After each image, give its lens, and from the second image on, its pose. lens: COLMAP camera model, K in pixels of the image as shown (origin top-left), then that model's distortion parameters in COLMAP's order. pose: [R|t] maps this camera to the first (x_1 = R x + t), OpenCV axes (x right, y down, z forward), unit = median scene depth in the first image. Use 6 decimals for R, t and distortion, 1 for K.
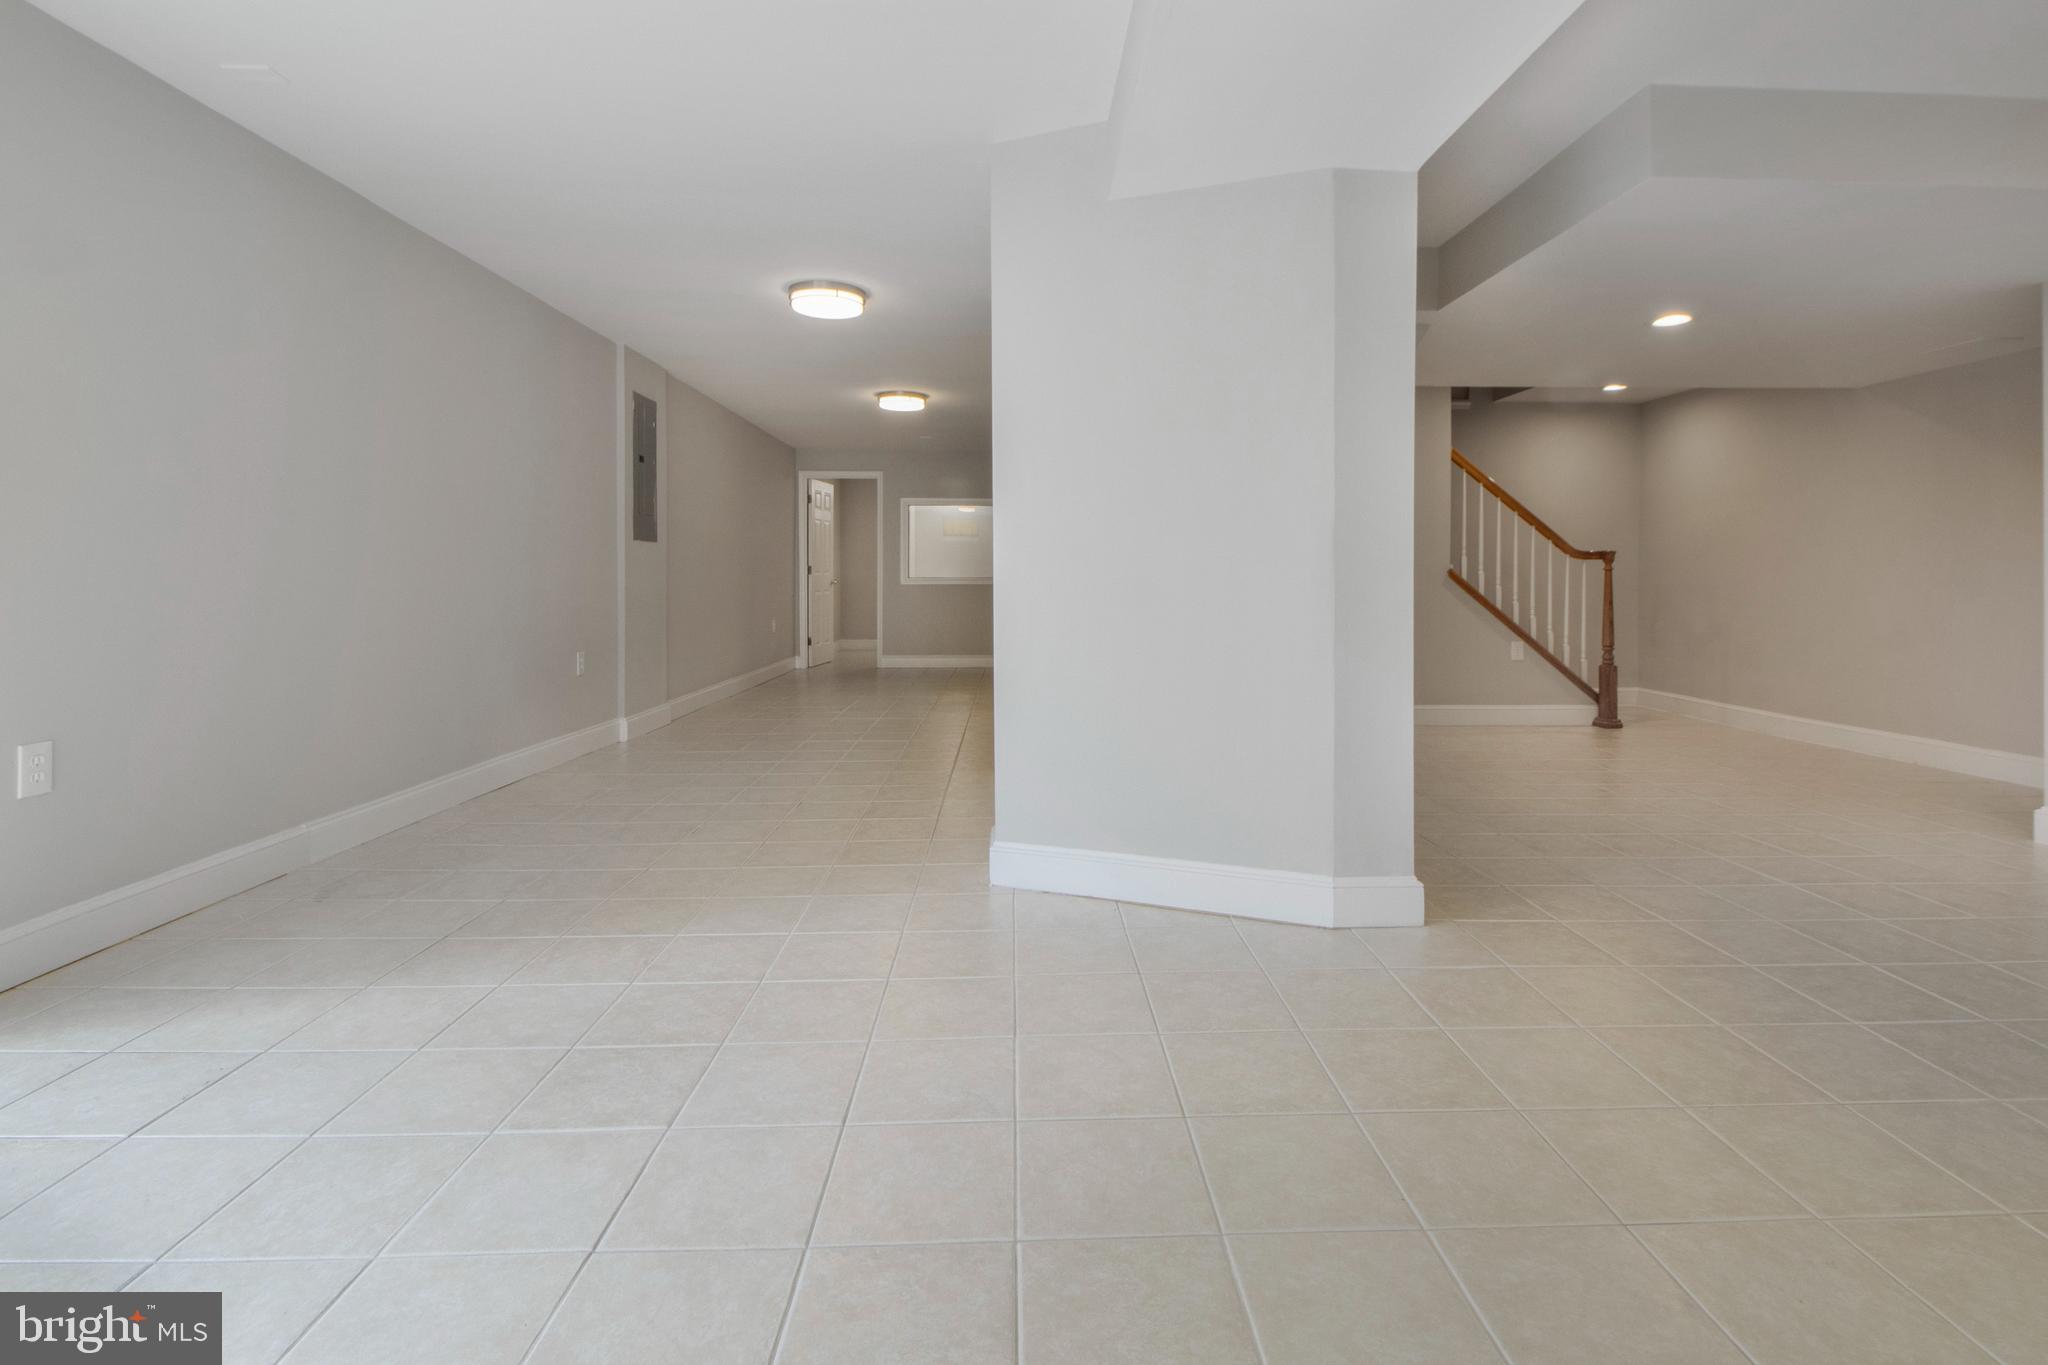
lens RADIAL K [[946.8, 0, 1057.2], [0, 946.8, 618.4], [0, 0, 1]] dist [0.015949, -0.000576]
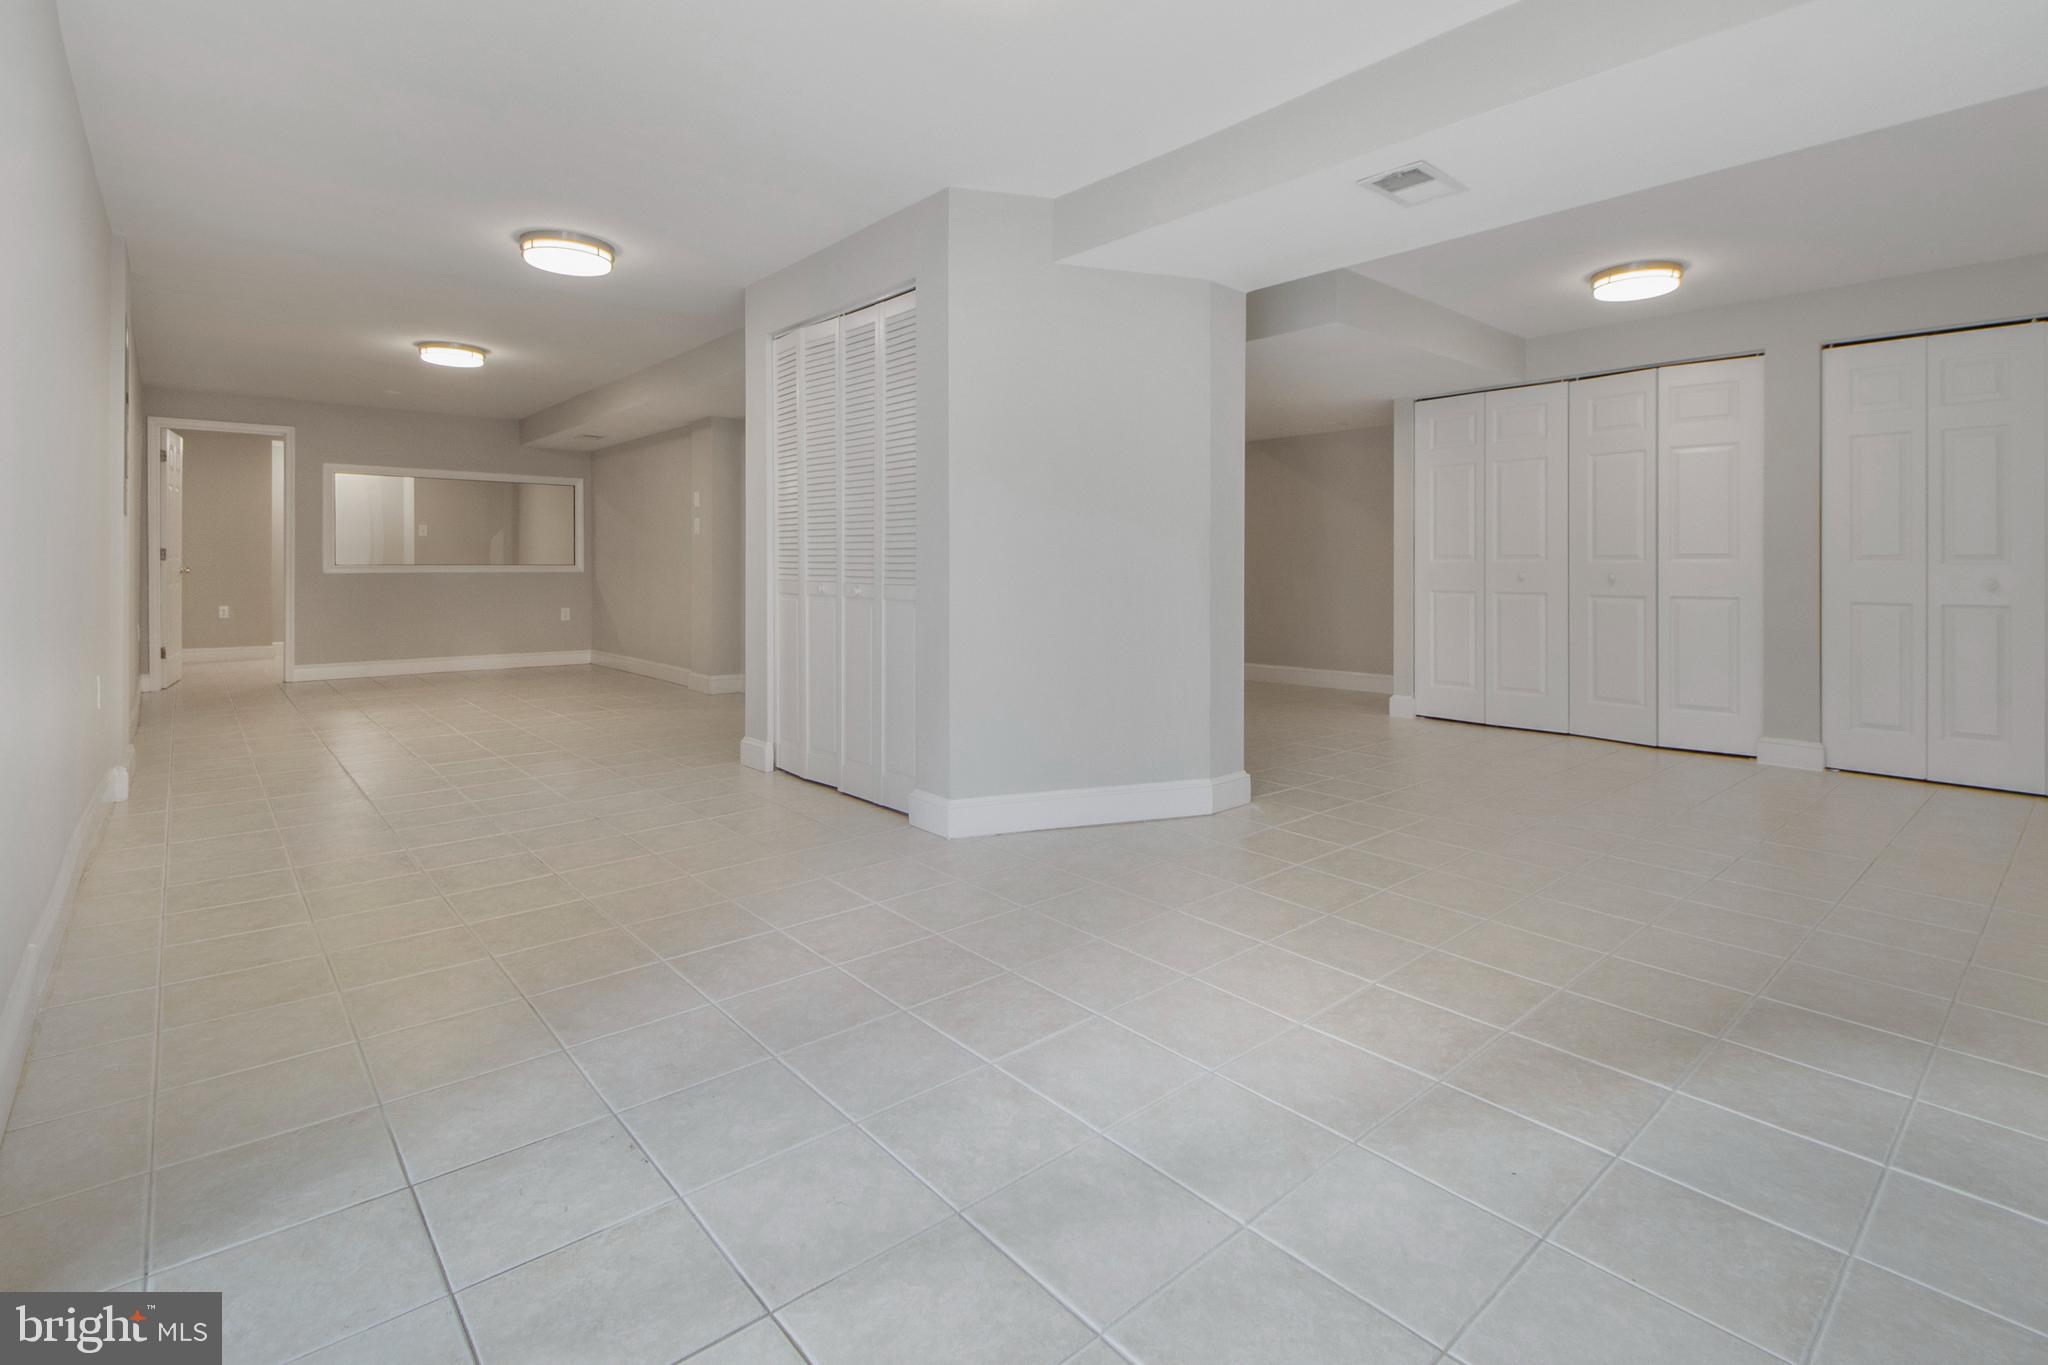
lens RADIAL K [[967.0, 0, 1029.1], [0, 967.0, 583.3], [0, 0, 1]] dist [-0.001047, -0.000893]
pose [[0.777811, -0.012357, 0.628377, -0.335097], [0.027374, 0.999524, -0.014228, -0.000397], [-0.627902, 0.028268, 0.777779, 0.021987]]
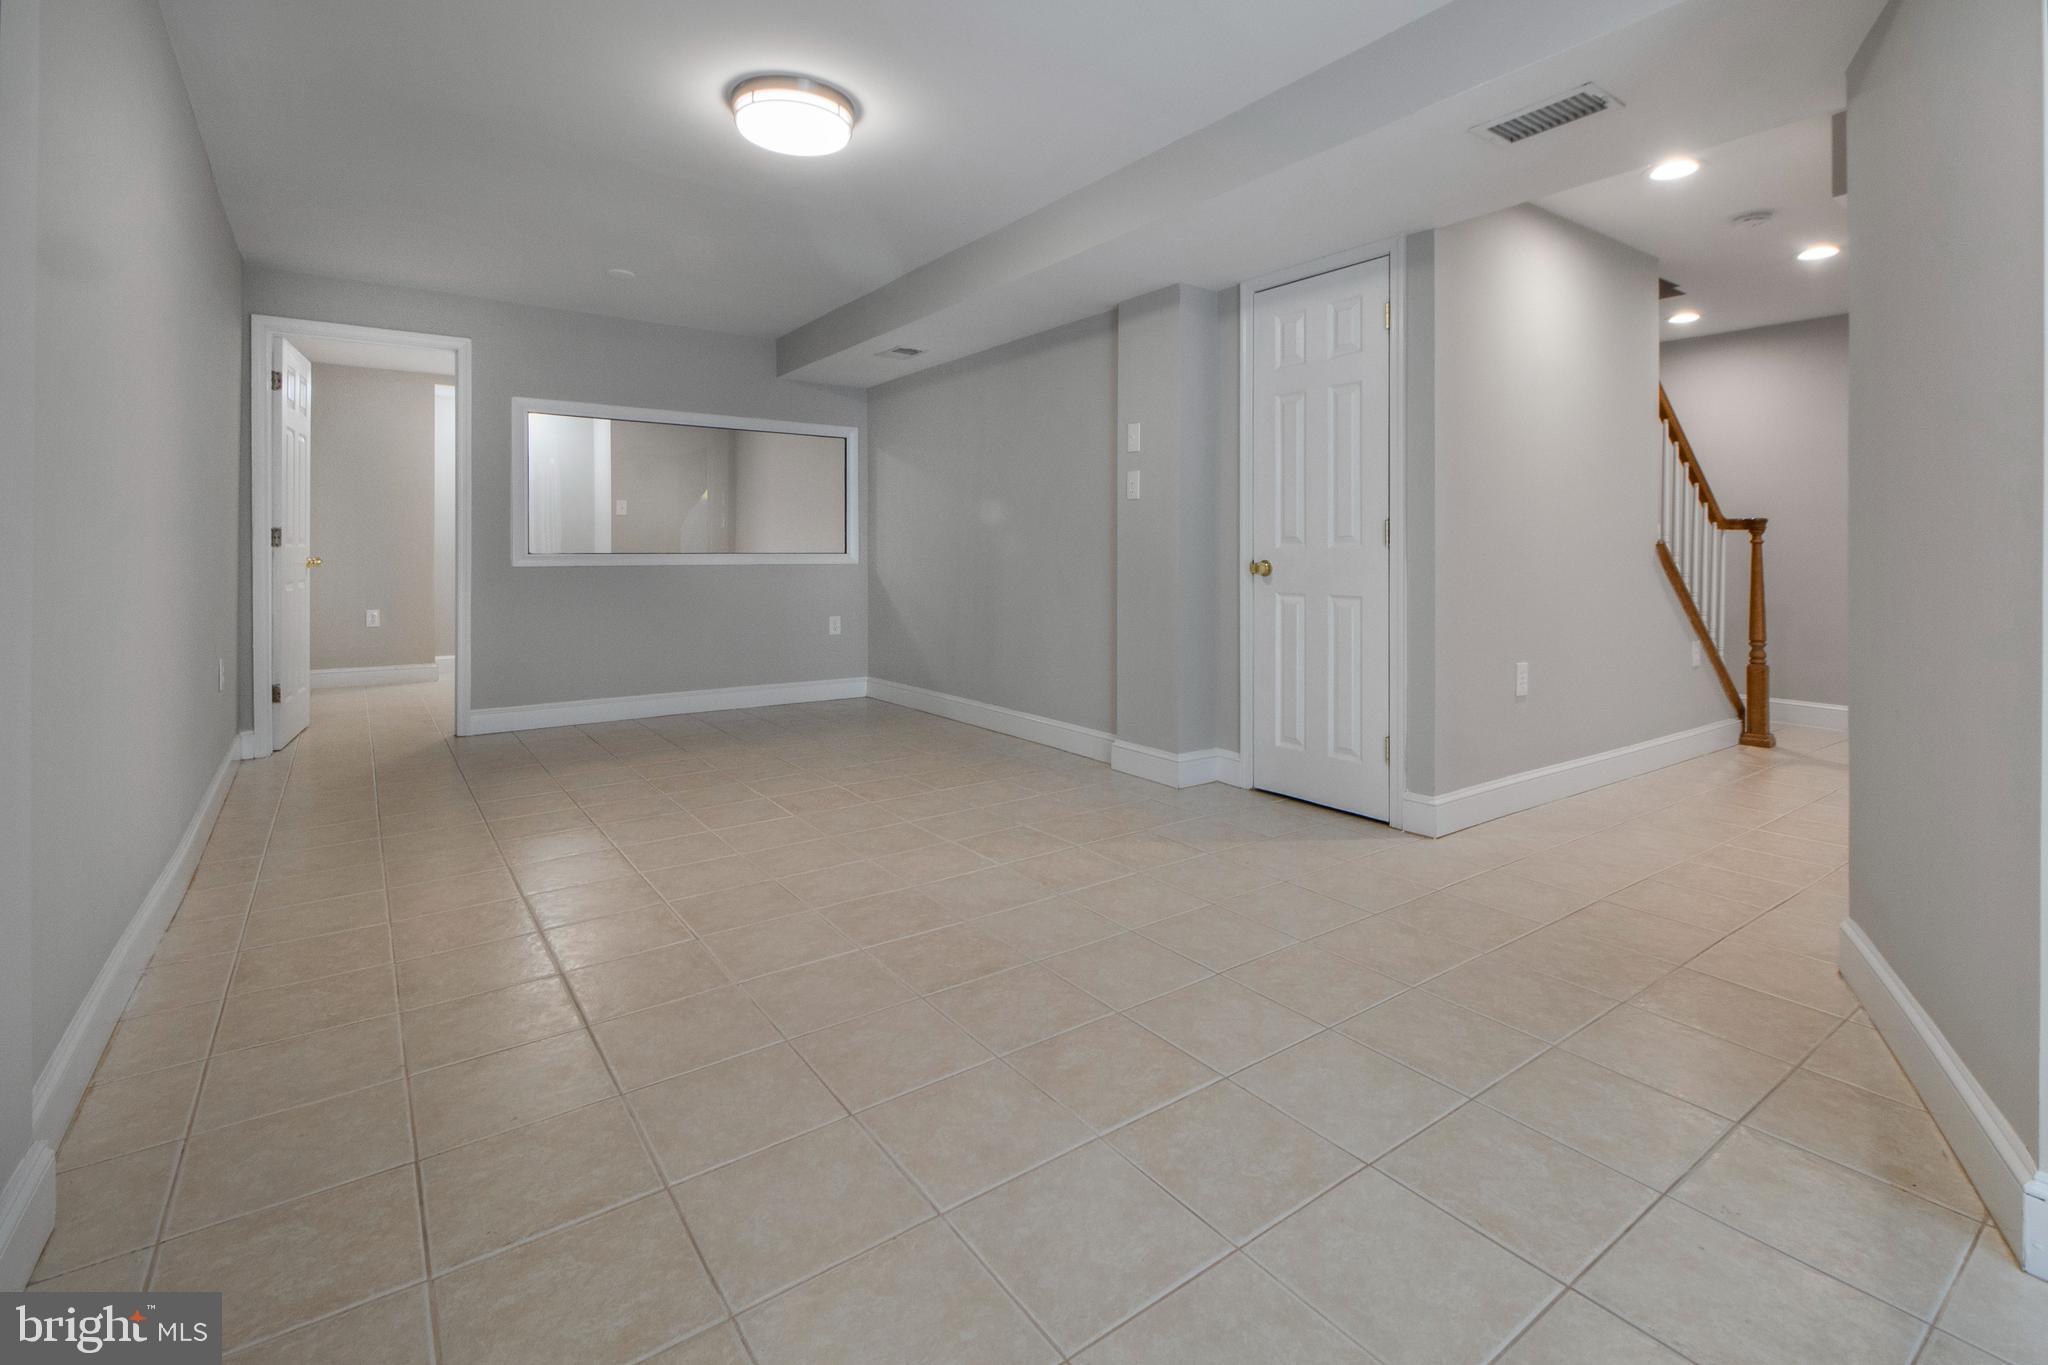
lens RADIAL K [[933.5, 0, 1027.0], [0, 933.5, 567.6], [0, 0, 1]] dist [-0.001117, 0.000067]
pose [[0.834753, -0.009909, 0.550536, -0.329590], [0.024604, 0.999511, -0.019315, -0.029887], [-0.550075, 0.029669, 0.834588, 0.682048]]
